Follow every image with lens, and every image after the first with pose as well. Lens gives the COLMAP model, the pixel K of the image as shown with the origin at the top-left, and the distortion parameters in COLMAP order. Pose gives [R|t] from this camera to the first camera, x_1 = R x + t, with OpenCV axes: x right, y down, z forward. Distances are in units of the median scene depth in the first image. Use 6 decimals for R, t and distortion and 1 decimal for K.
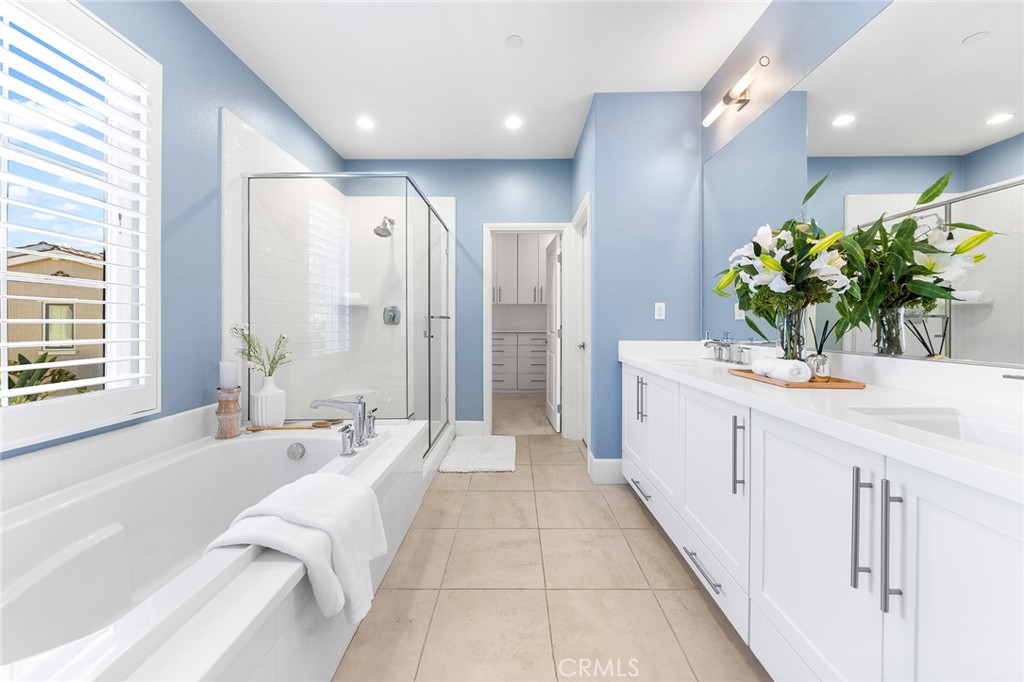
lens RADIAL K [[351.5, 0, 510.9], [0, 351.5, 327.1], [0, 0, 1]] dist [0.004403, -0.002378]
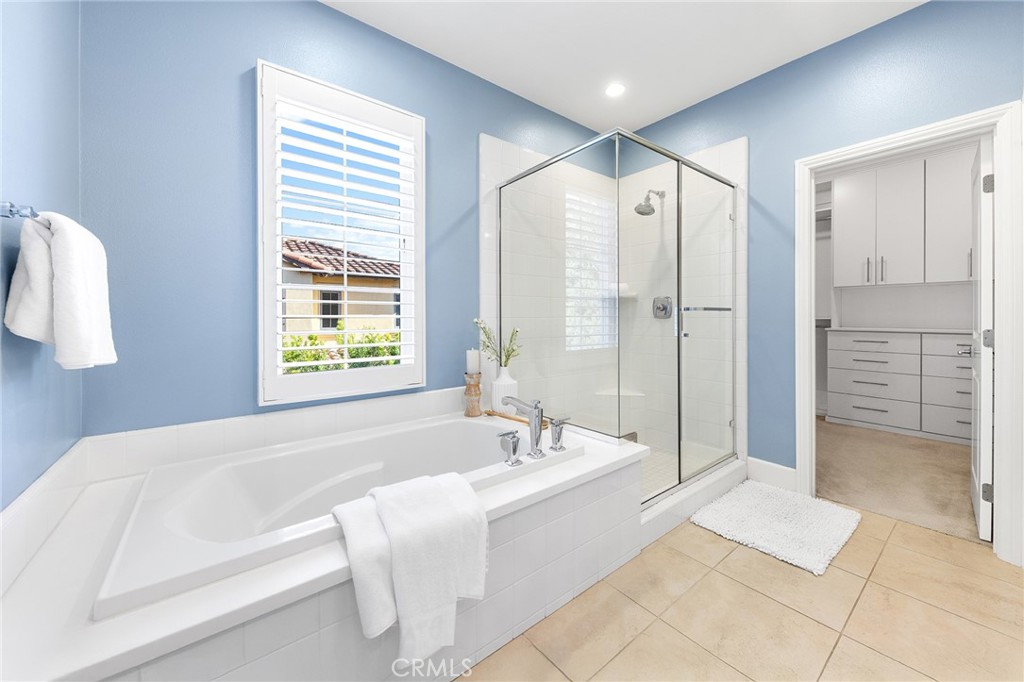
lens RADIAL K [[374.7, 0, 517.2], [0, 374.7, 318.6], [0, 0, 1]] dist [0.005383, -0.001829]
pose [[0.636087, 0.003560, -0.771609, 0.220661], [-0.006068, 0.999982, -0.000389, -0.007077], [0.771594, 0.004930, 0.636097, 0.299080]]
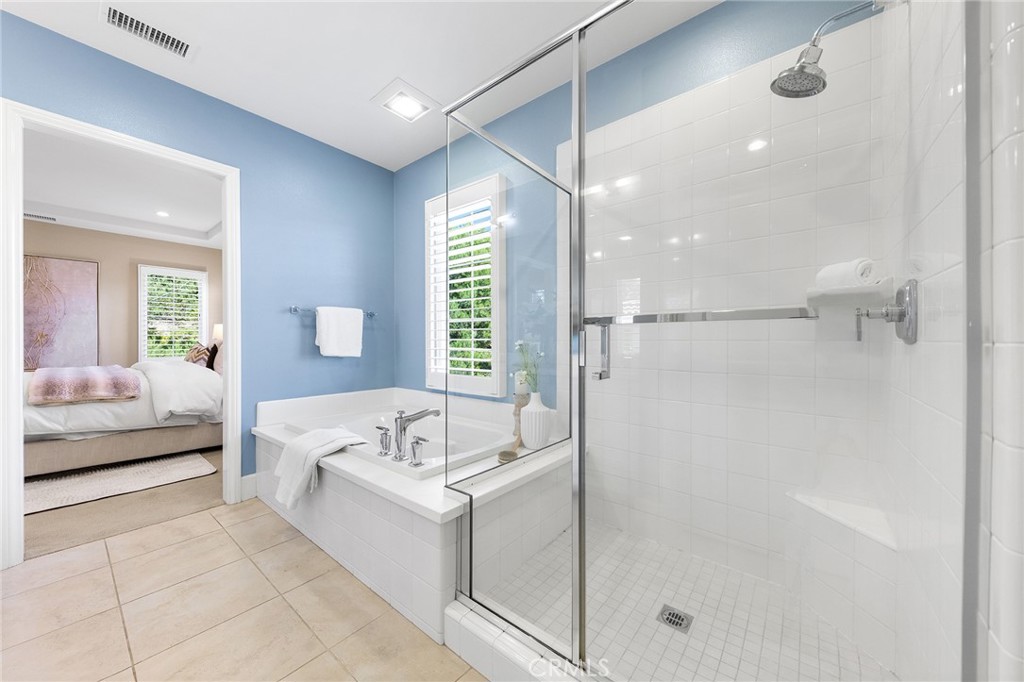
lens RADIAL K [[361.0, 0, 516.1], [0, 361.0, 339.6], [0, 0, 1]] dist [0.001647, 0.000001]
pose [[-0.607360, -0.008953, -0.794376, 0.164819], [-0.012064, 0.999925, -0.002046, -0.008546], [0.794335, 0.008341, -0.607423, 1.577821]]
